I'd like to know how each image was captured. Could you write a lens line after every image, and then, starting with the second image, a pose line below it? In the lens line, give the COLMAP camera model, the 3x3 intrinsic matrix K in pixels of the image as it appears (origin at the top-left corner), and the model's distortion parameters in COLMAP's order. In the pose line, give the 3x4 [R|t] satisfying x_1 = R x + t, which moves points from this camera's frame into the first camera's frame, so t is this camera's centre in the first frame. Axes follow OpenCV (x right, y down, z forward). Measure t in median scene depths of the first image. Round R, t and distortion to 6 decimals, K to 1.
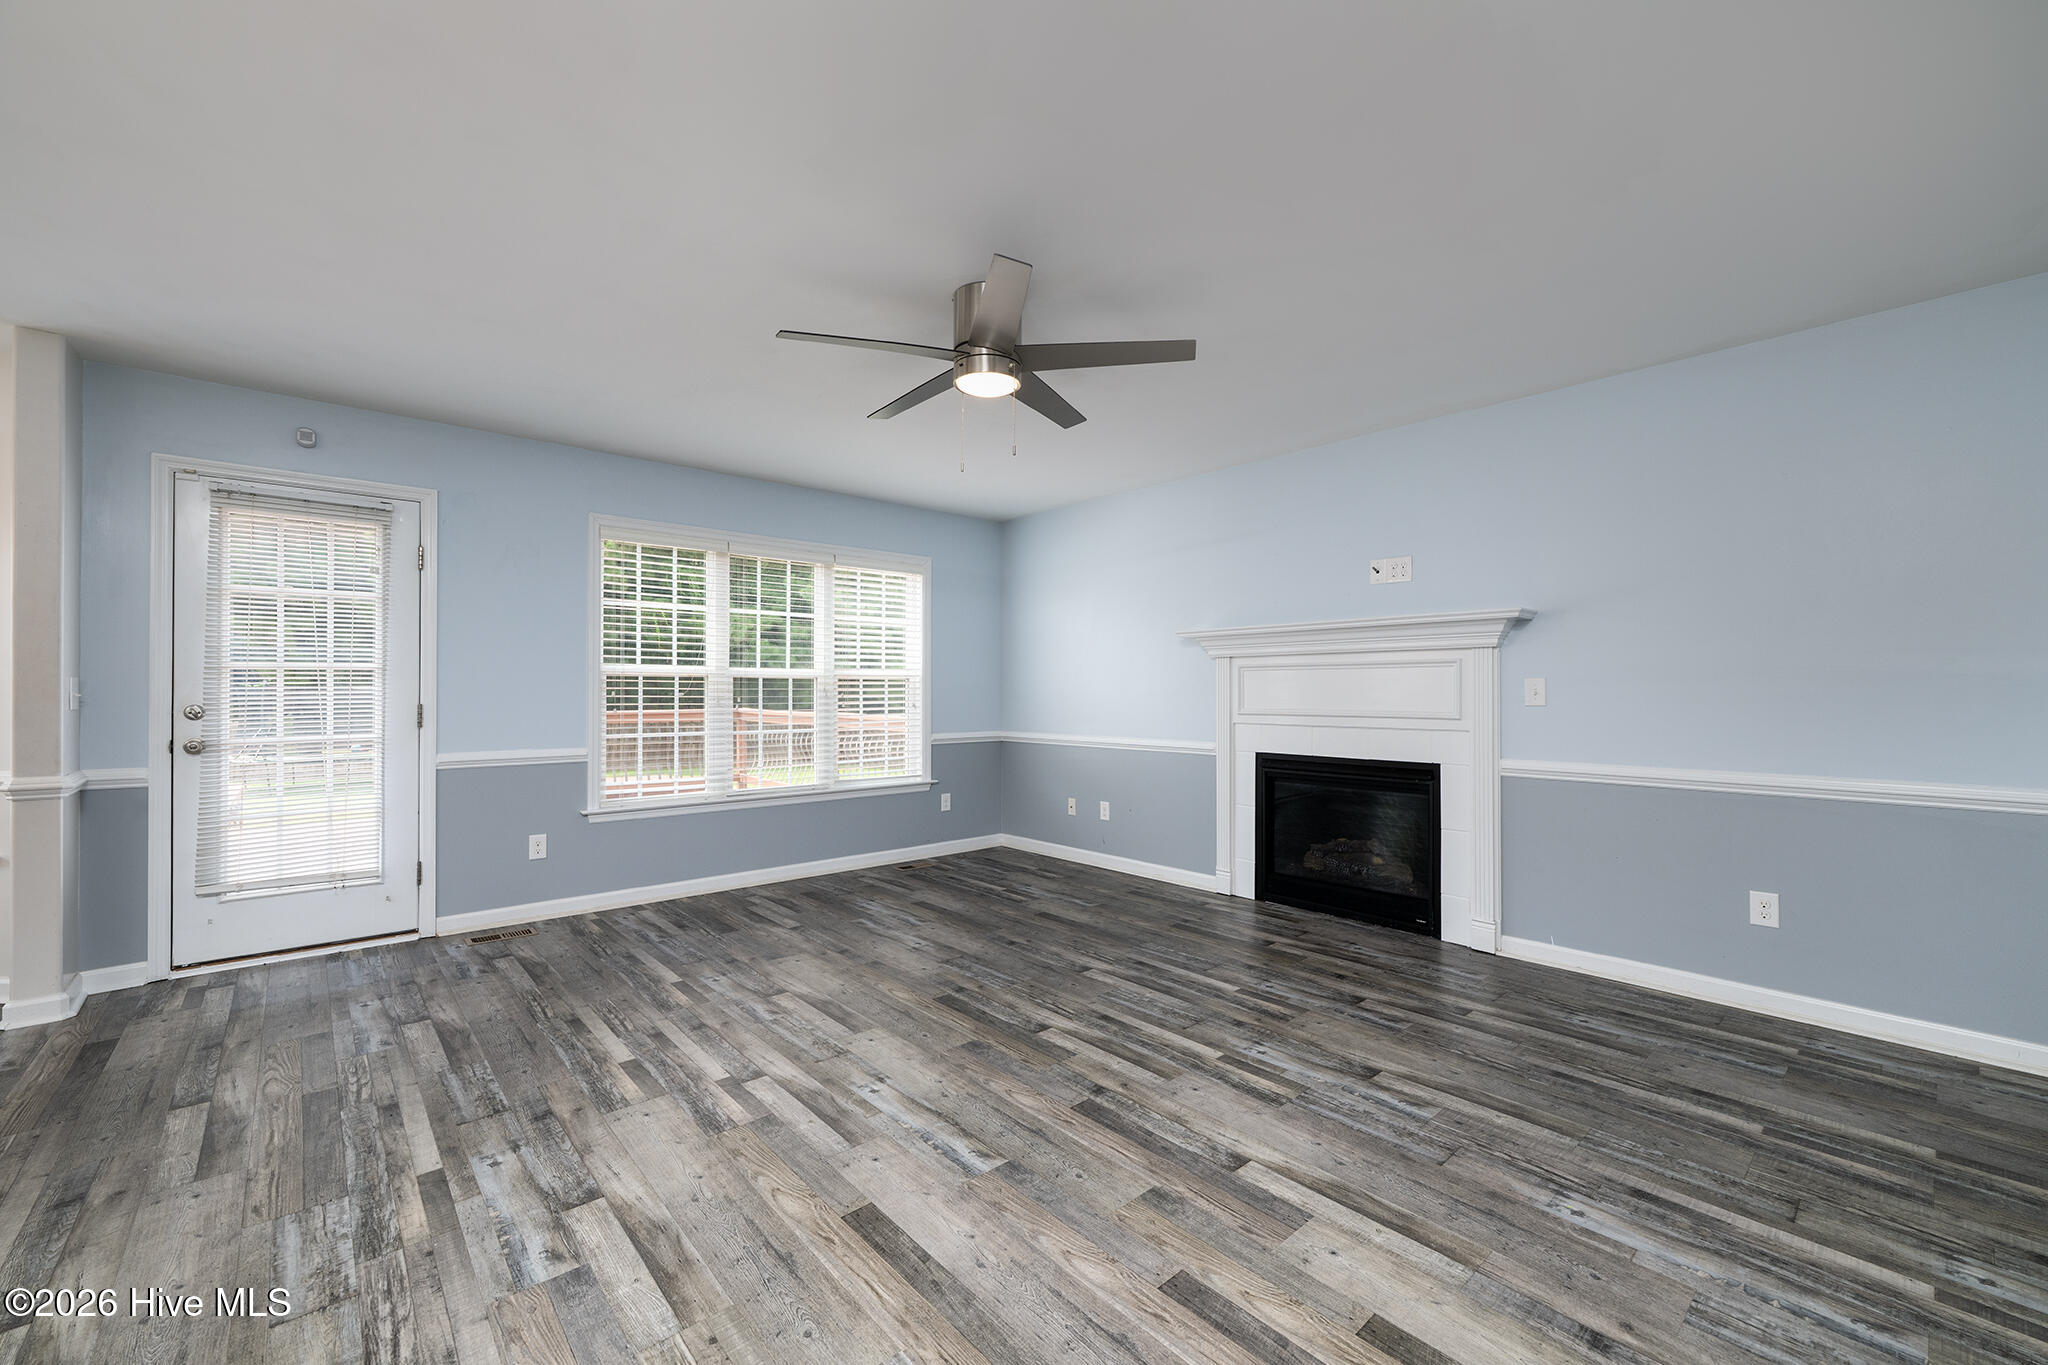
lens RADIAL K [[806.5, 0, 1000.6], [0, 806.5, 687.3], [0, 0, 1]] dist [-0.000350, 0.000119]
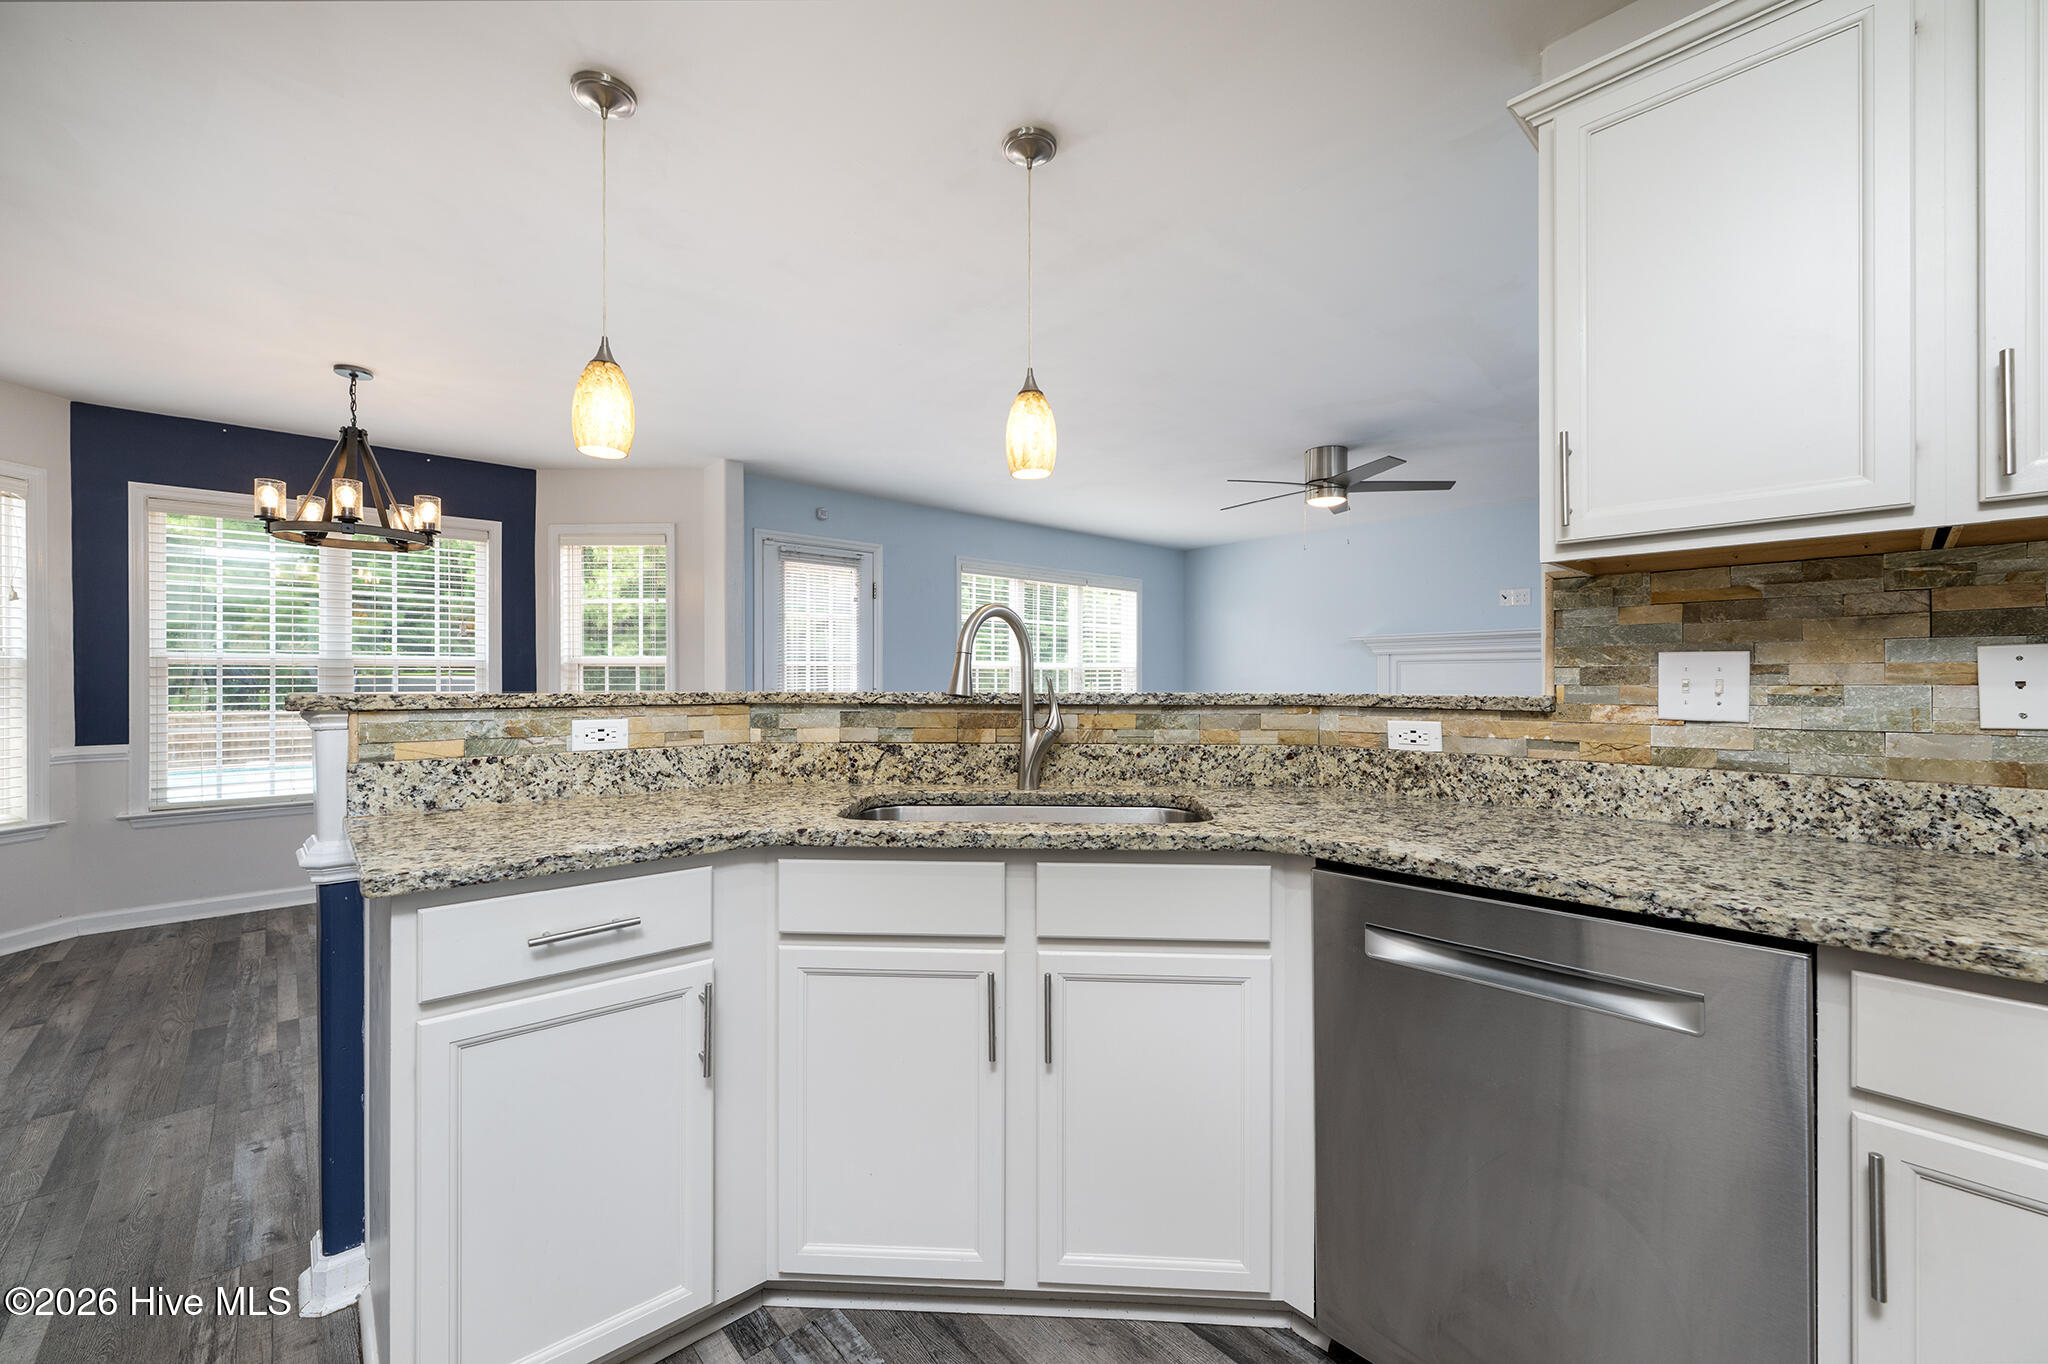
lens RADIAL K [[783.7, 0, 1001.4], [0, 783.7, 682.1], [0, 0, 1]] dist [-0.000874, 0.000181]
pose [[0.999965, -0.003936, 0.007433, -0.650730], [0.003884, 0.999968, 0.006989, 0.000758], [-0.007461, -0.006960, 0.999948, -0.599977]]
